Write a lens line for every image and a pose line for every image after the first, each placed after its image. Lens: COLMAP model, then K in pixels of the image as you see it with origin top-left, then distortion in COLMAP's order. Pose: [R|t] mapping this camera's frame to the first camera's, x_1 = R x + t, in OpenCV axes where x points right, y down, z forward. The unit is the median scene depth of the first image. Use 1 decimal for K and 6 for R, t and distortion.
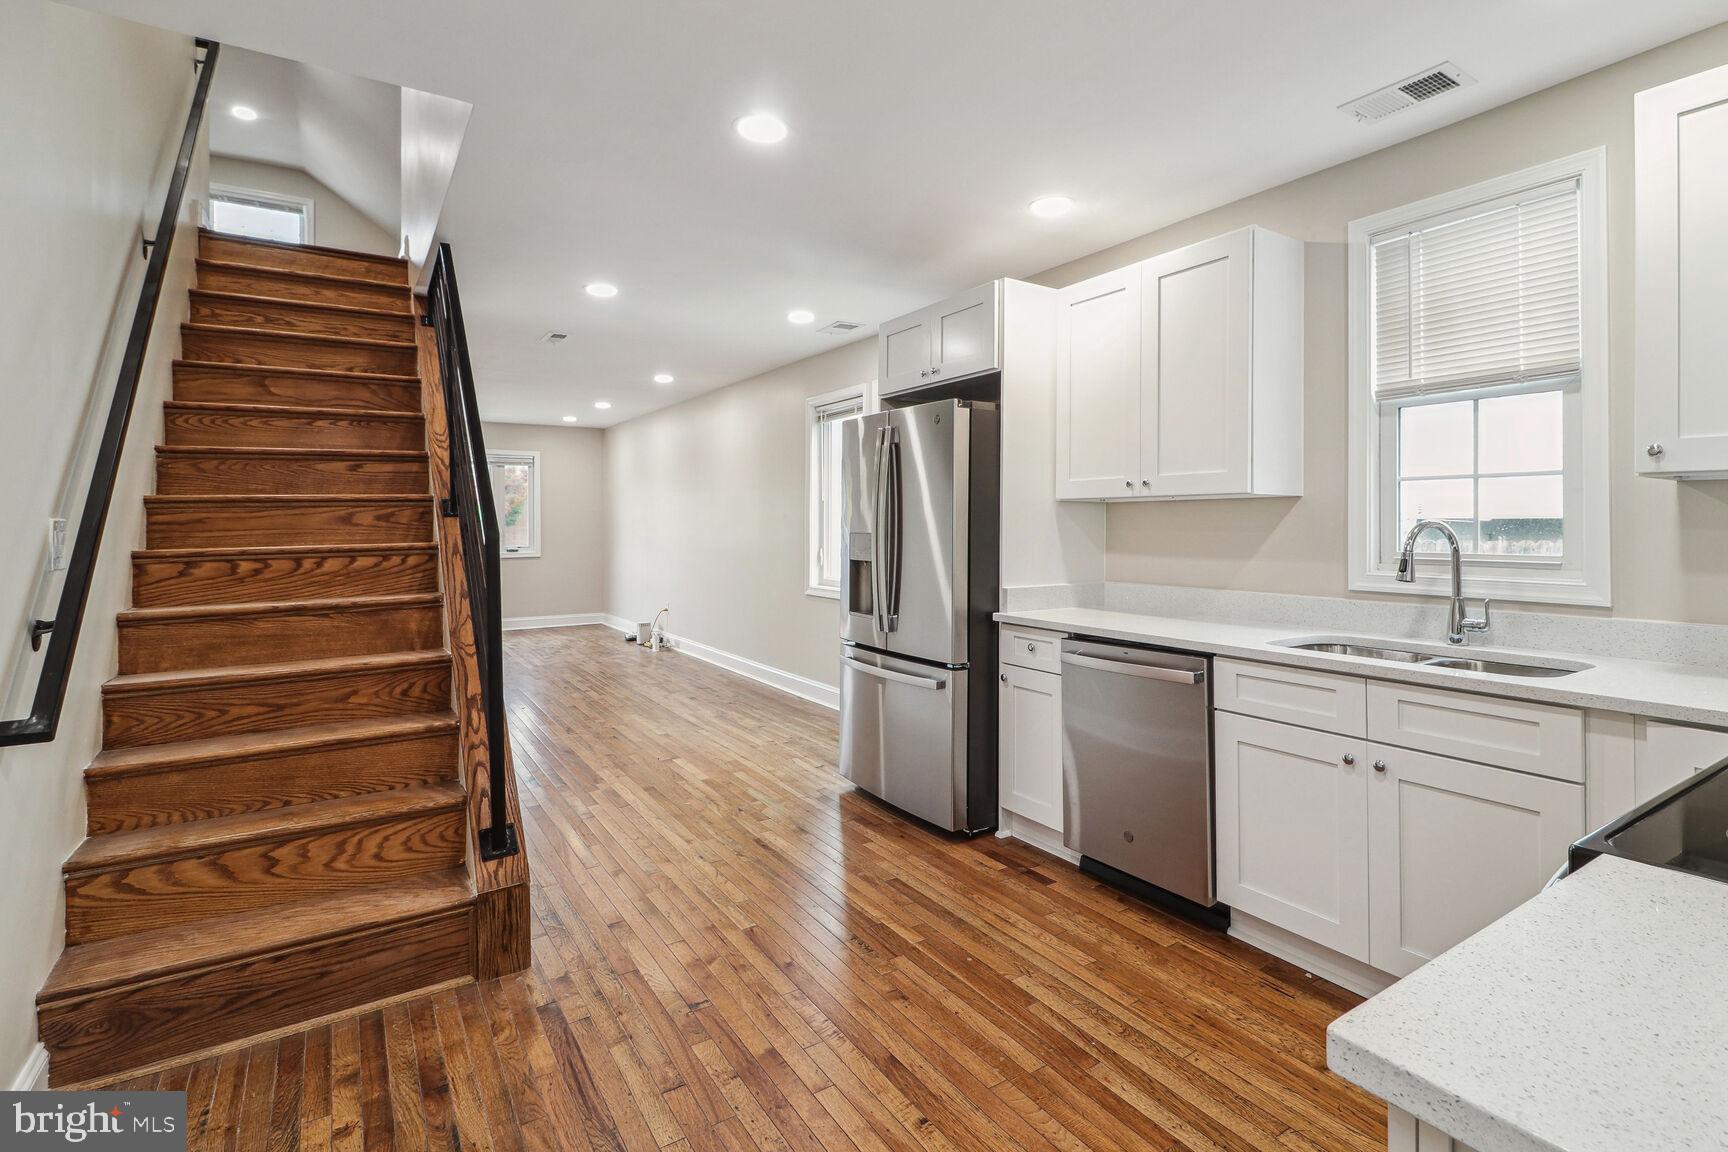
lens RADIAL K [[813.5, 0, 864.7], [0, 813.5, 524.4], [0, 0, 1]] dist [0.000148, -0.007683]
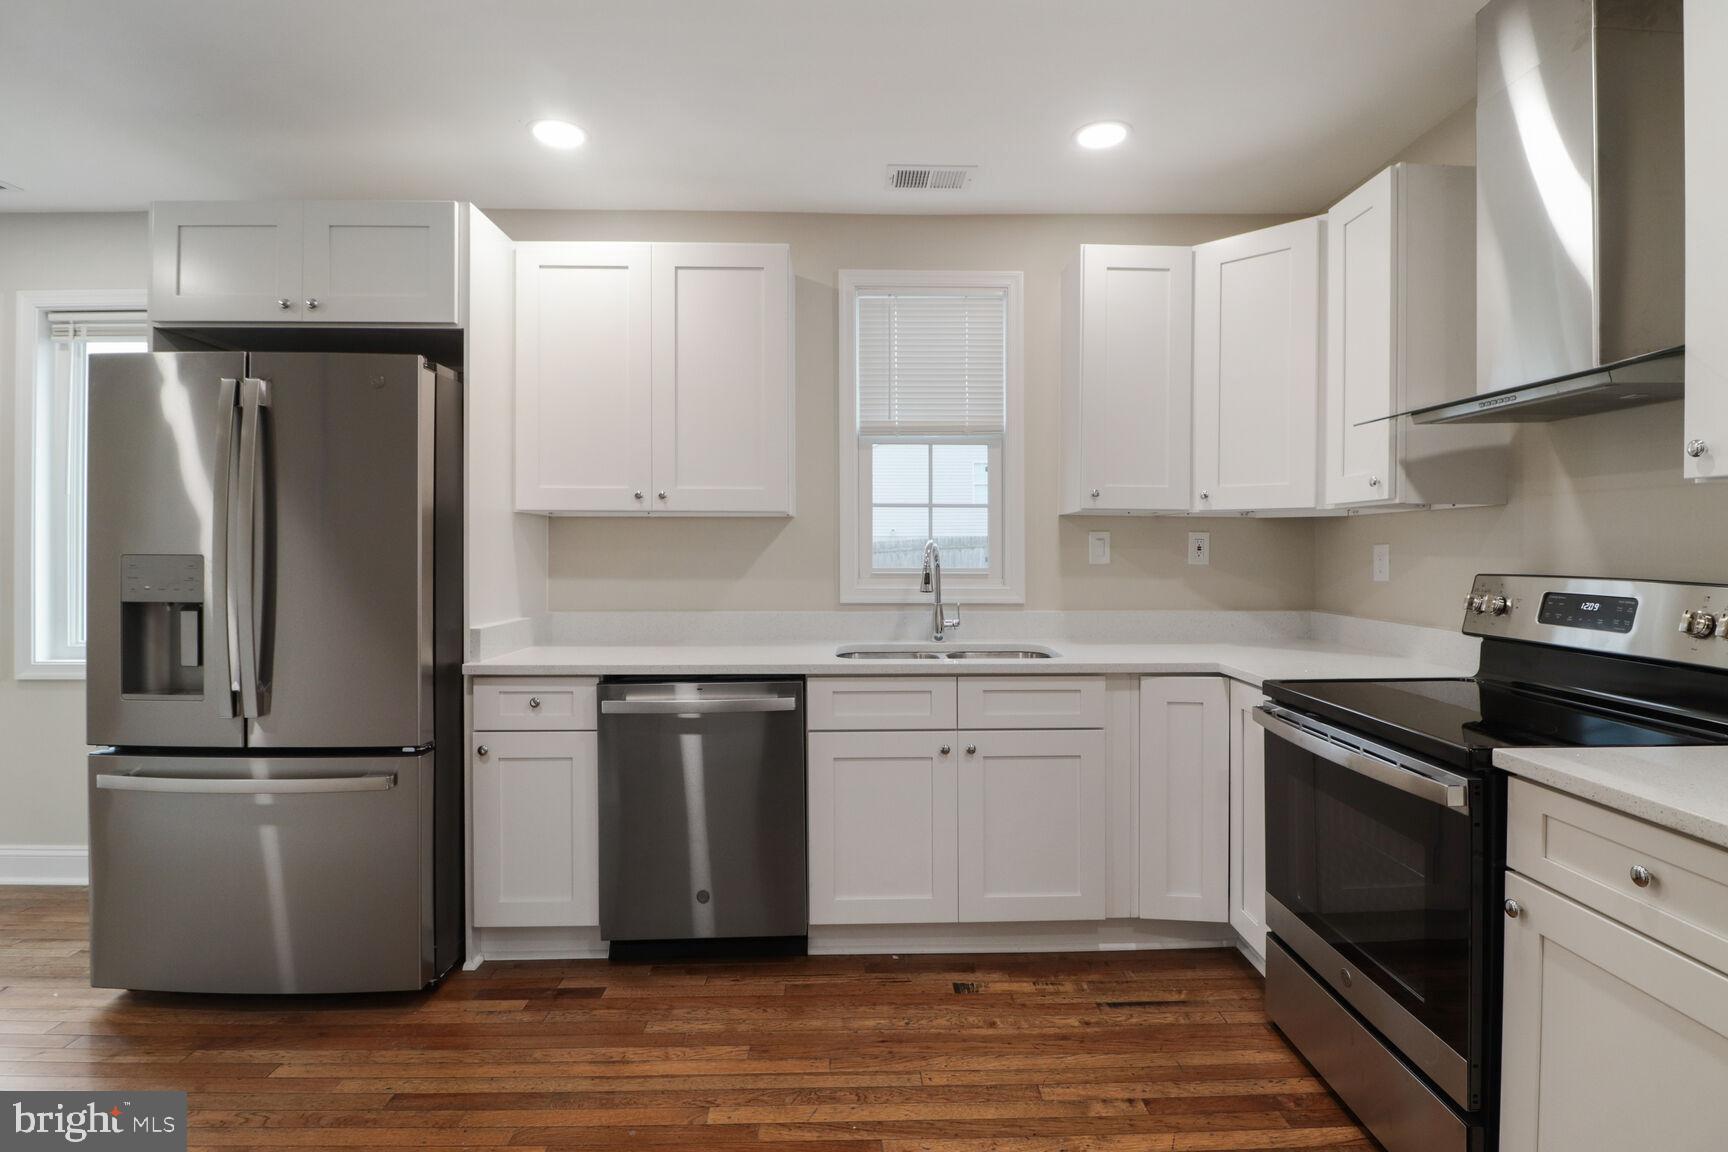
lens RADIAL K [[823.8, 0, 868.2], [0, 823.8, 559.6], [0, 0, 1]] dist [-0.000962, -0.014012]
pose [[0.513386, -0.008333, 0.858117, -0.356368], [-0.003720, 0.999922, 0.011935, 0.007810], [-0.858150, -0.009320, 0.513315, 0.402903]]
